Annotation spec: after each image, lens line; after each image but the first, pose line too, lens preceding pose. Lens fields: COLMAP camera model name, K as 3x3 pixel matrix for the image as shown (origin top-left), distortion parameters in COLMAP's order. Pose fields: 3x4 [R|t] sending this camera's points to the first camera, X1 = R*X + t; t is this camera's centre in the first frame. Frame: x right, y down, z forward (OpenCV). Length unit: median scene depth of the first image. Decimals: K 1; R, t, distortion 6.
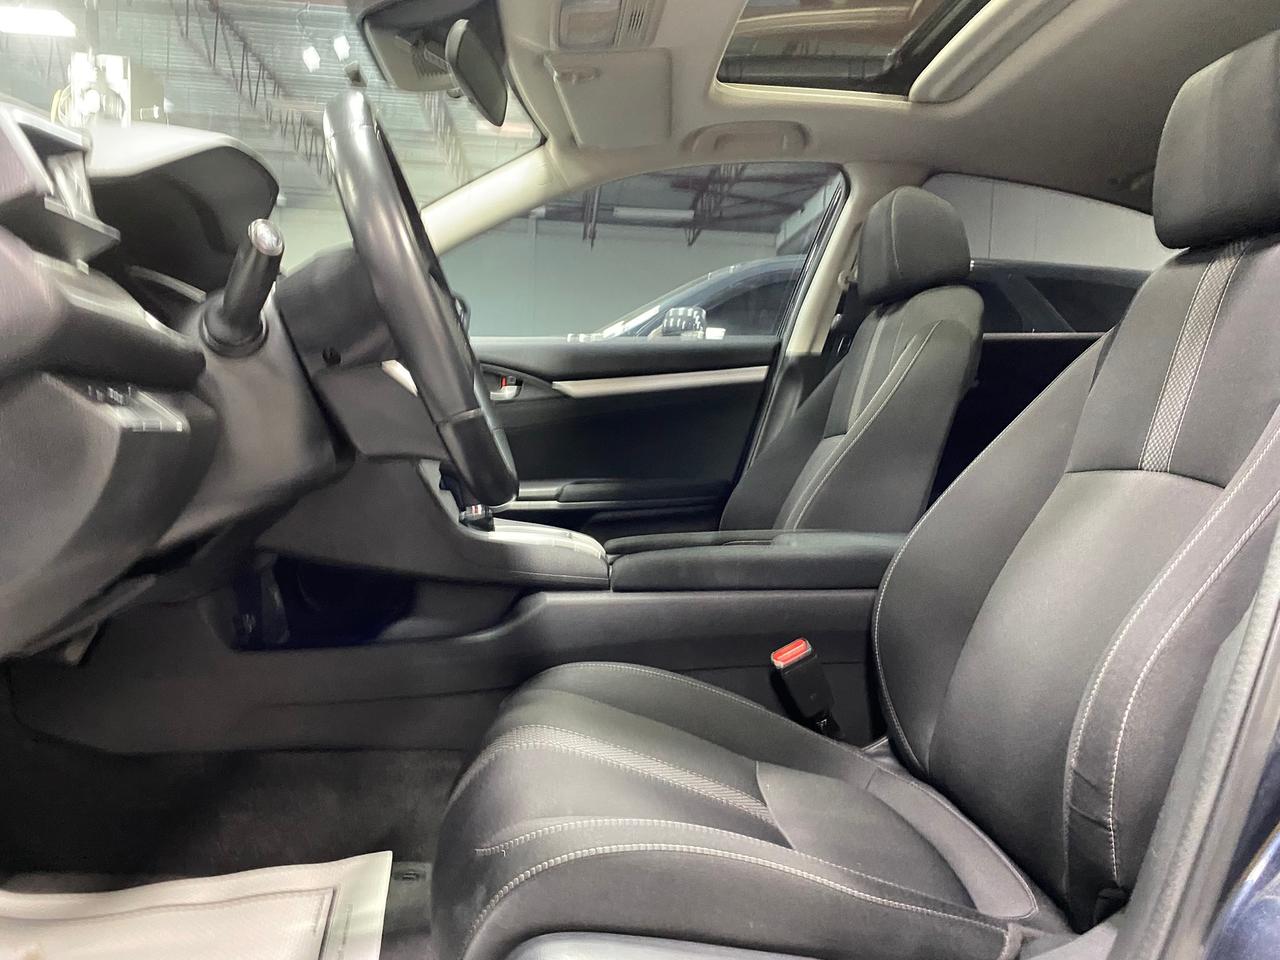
lens RADIAL K [[967.6, 0, 642.3], [0, 967.6, 485.1], [0, 0, 1]] dist [0.005379, -0.005478]
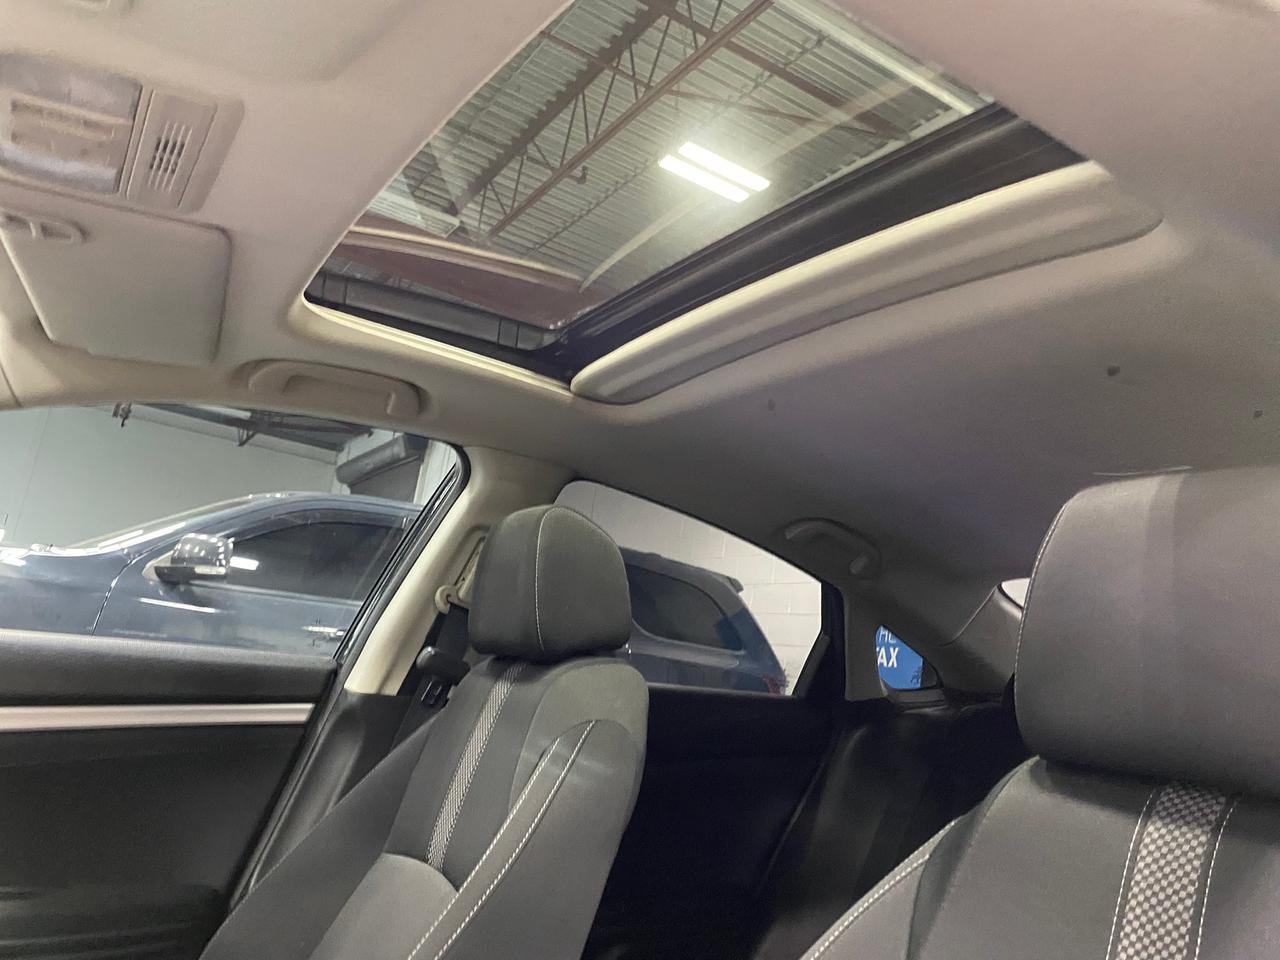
lens RADIAL K [[967.6, 0, 645.1], [0, 967.6, 475.3], [0, 0, 1]] dist [0.005379, -0.005478]
pose [[0.886502, 0.178611, 0.426864, 0.019647], [-0.071618, 0.964345, -0.254772, -0.130587], [-0.457149, 0.195285, 0.867686, 0.300835]]
